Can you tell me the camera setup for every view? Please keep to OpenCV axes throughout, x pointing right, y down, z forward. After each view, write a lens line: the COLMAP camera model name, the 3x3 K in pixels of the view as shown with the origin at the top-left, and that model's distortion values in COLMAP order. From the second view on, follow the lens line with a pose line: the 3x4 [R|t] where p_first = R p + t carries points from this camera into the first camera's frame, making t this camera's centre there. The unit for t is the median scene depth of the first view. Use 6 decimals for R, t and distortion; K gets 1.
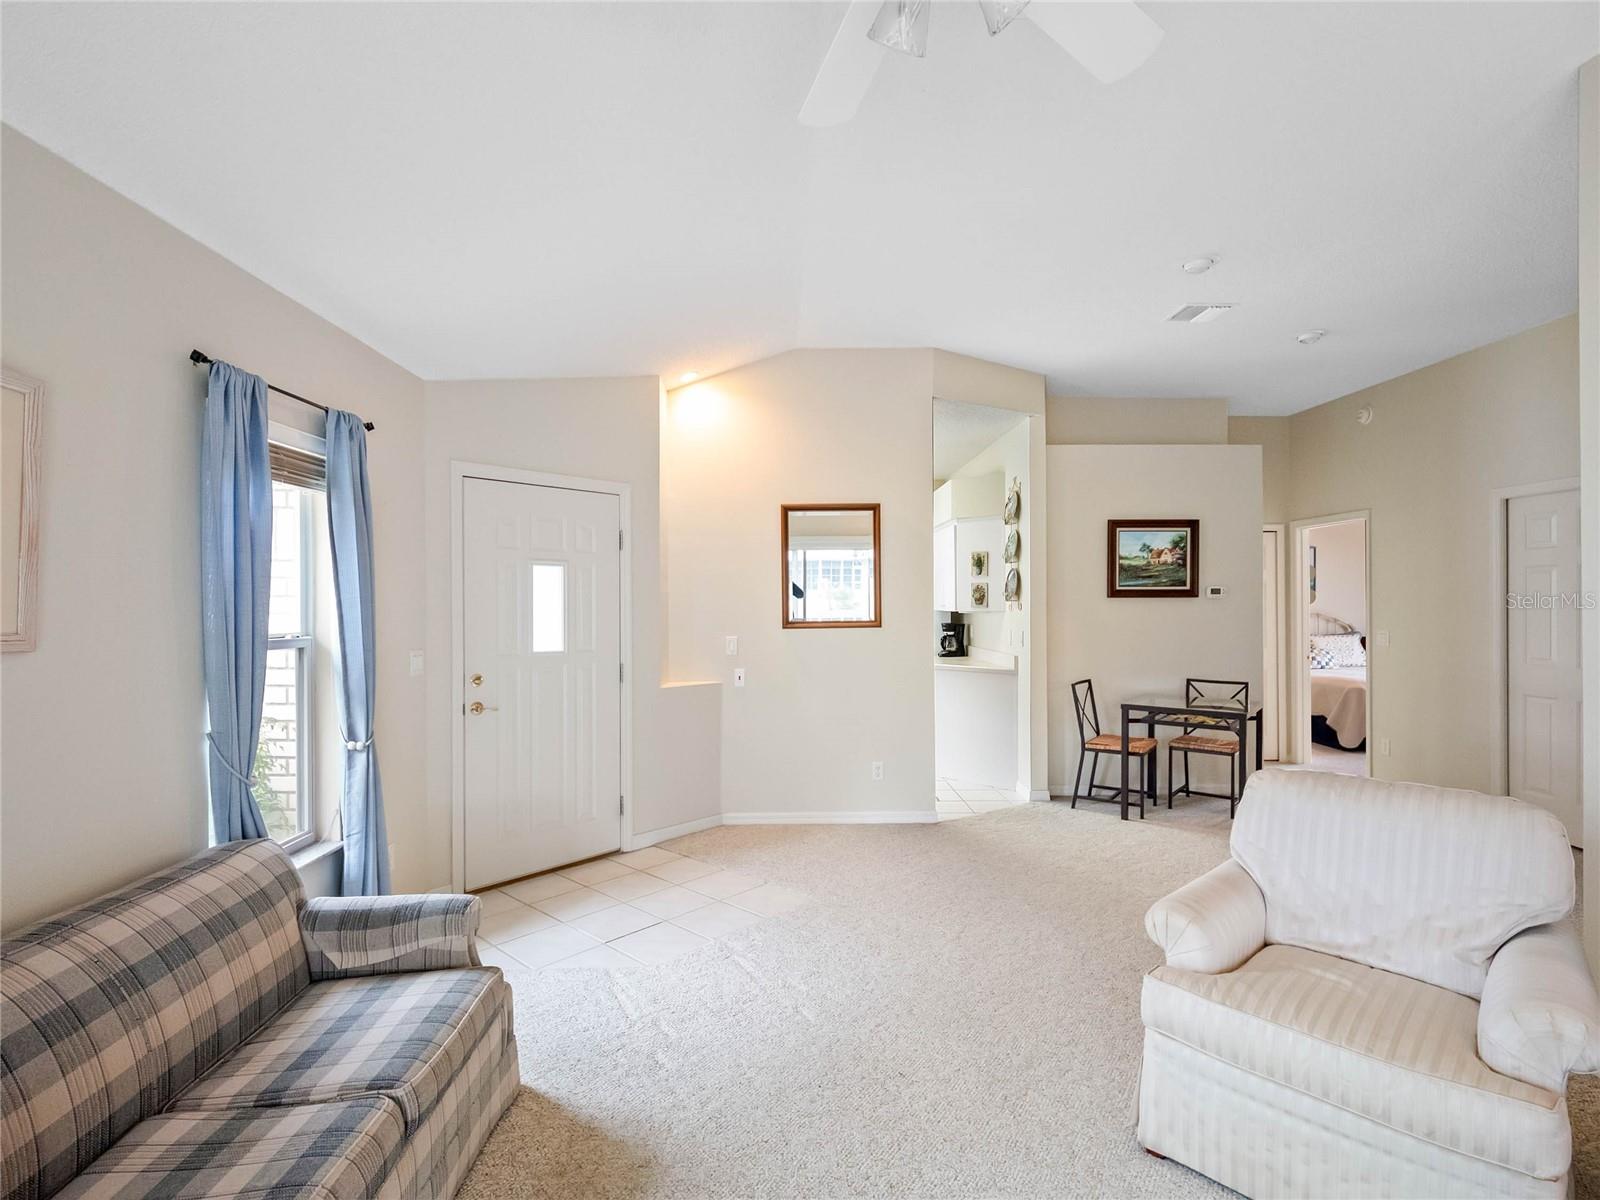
lens RADIAL K [[777.5, 0, 800.0], [0, 777.5, 600.0], [0, 0, 1]] dist [-0.008448, -0.000777]
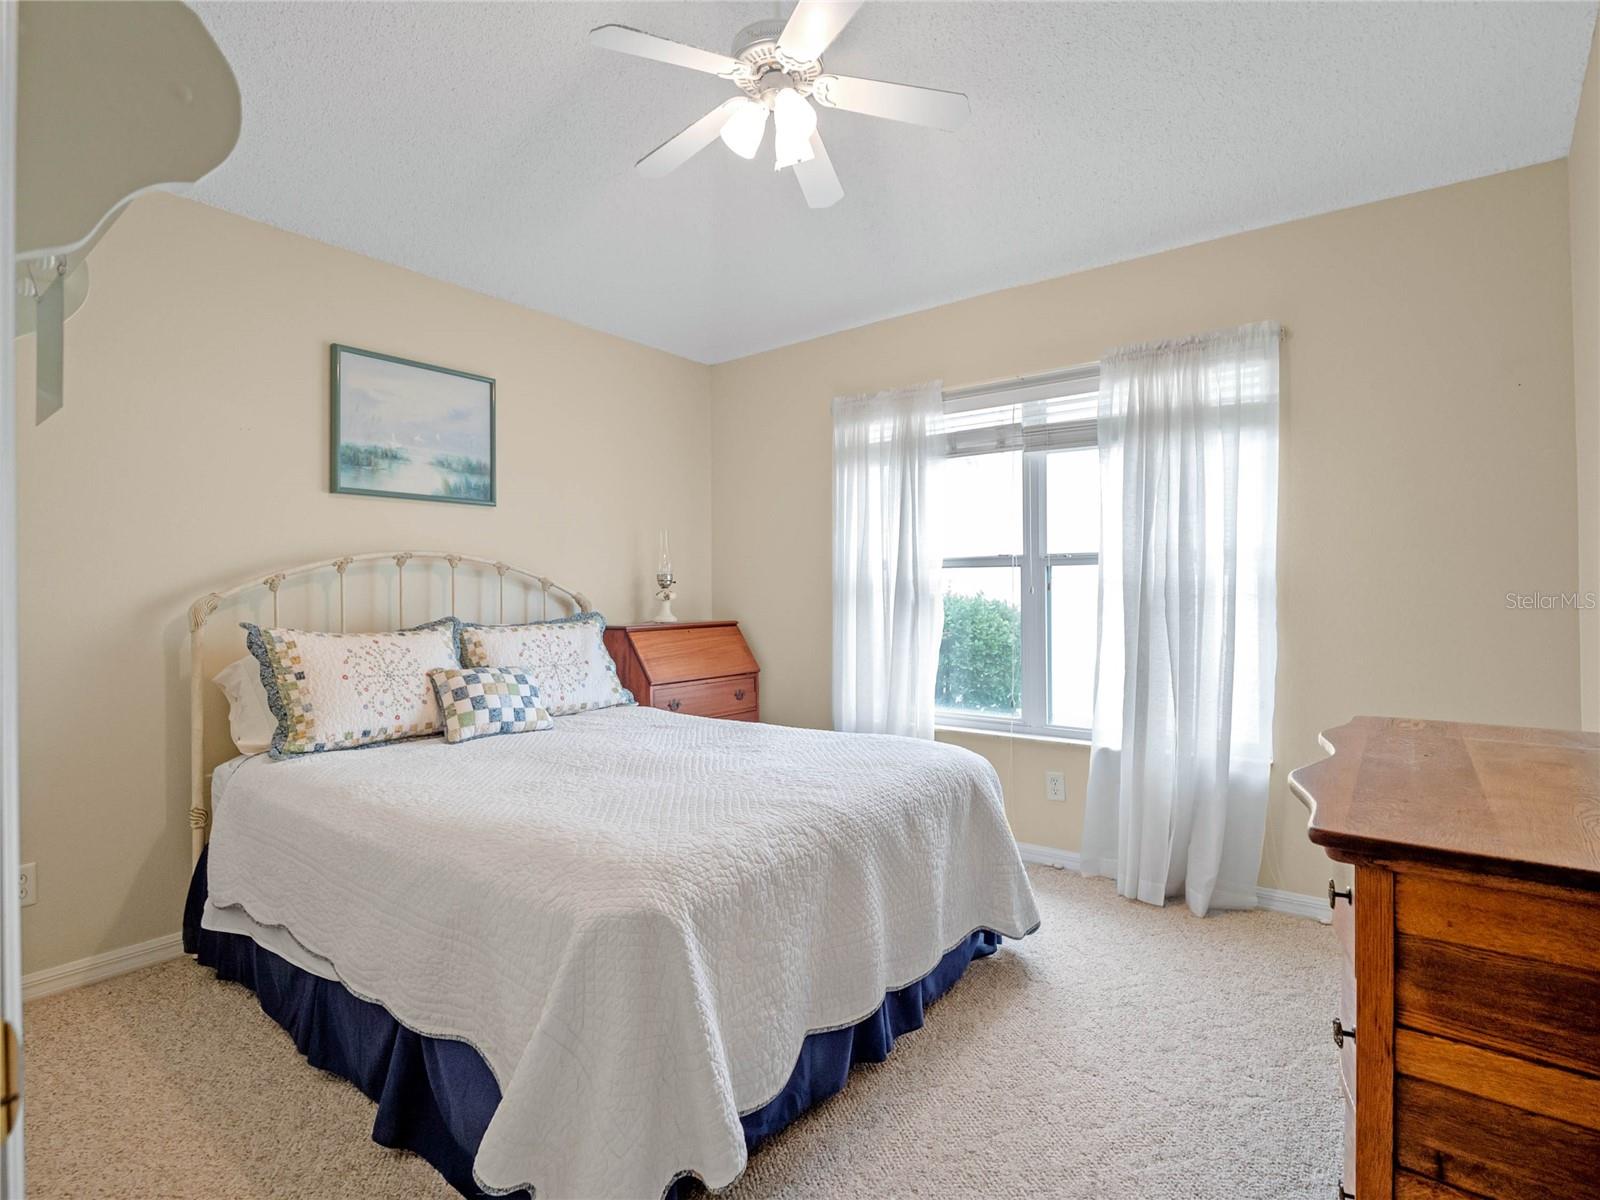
lens RADIAL K [[777.5, 0, 800.0], [0, 777.5, 600.0], [0, 0, 1]] dist [-0.008448, -0.000777]
pose [[0.612966, 0.000965, 0.790108, 0.481663], [0.002354, 0.999993, -0.003047, 0.035644], [-0.790106, 0.003728, 0.612959, 0.688132]]
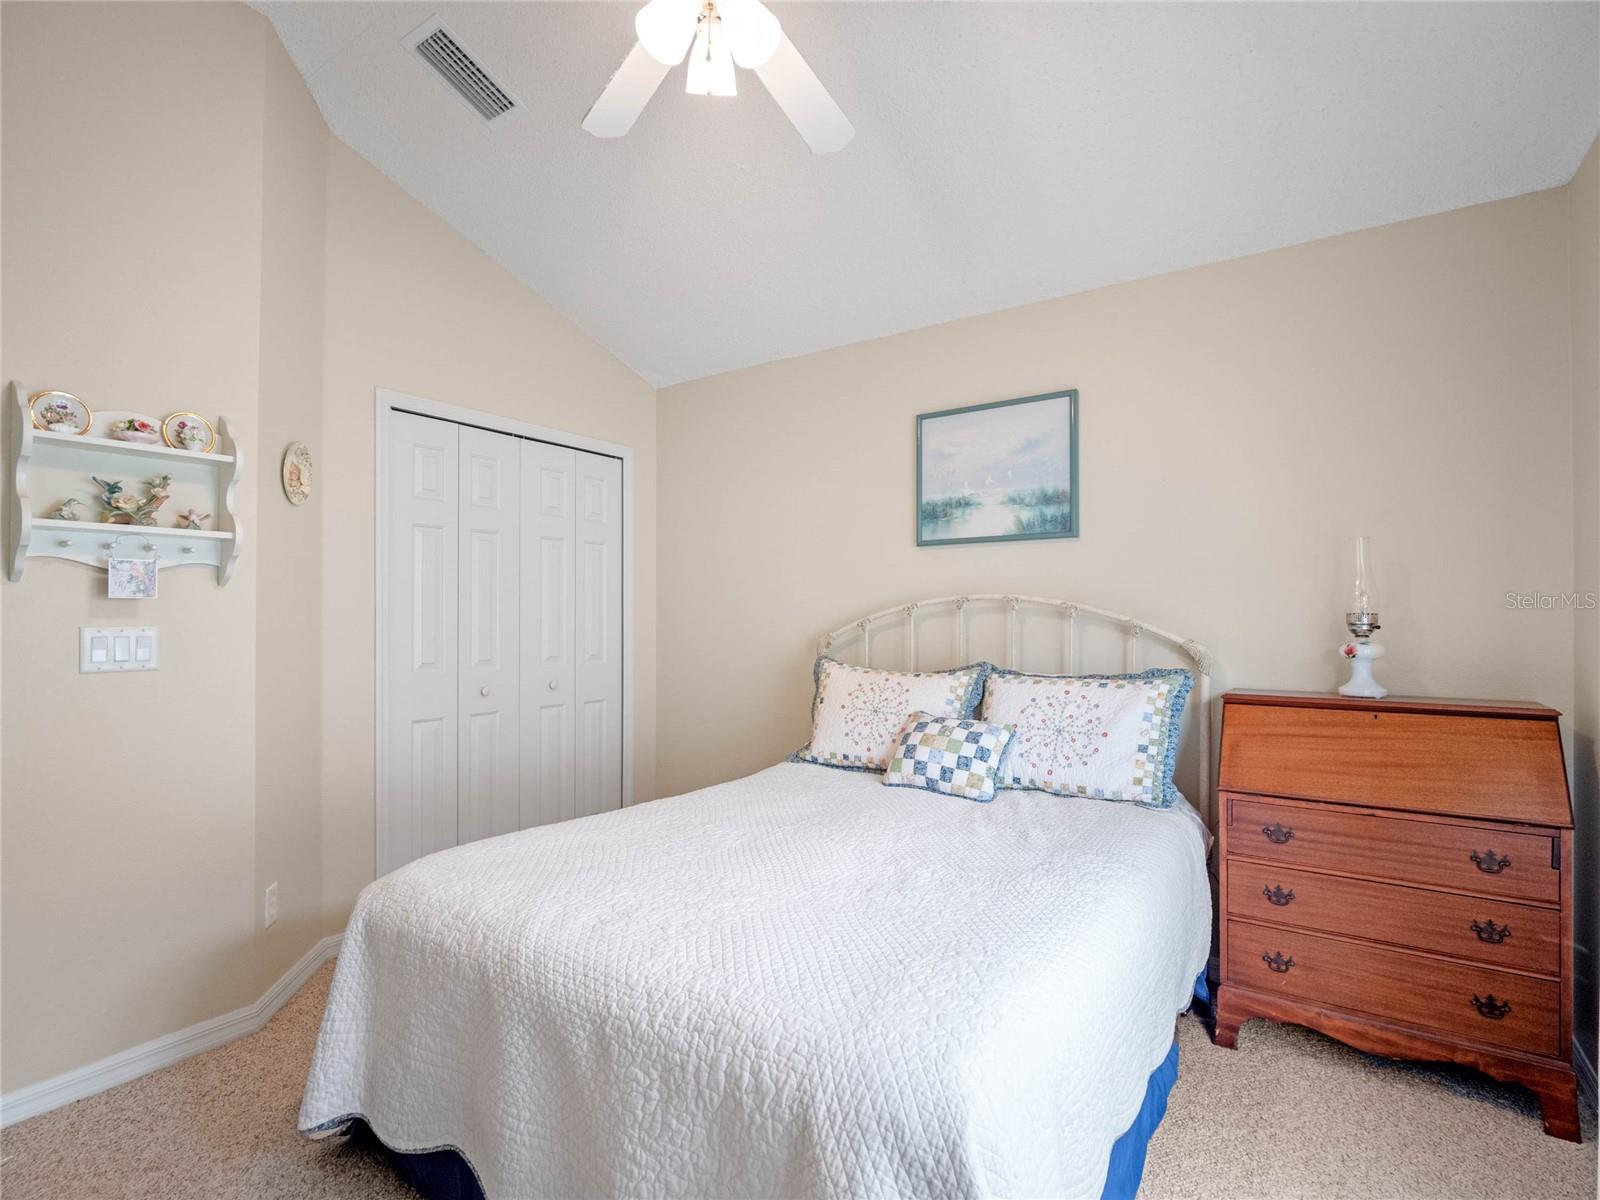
lens RADIAL K [[767.1, 0, 803.1], [0, 767.1, 624.0], [0, 0, 1]] dist [0.000168, -0.000177]
pose [[0.824639, 0.019909, -0.565309, 0.760408], [-0.015352, 0.999800, 0.012817, 0.023300], [0.565452, -0.001891, 0.824779, 0.706792]]
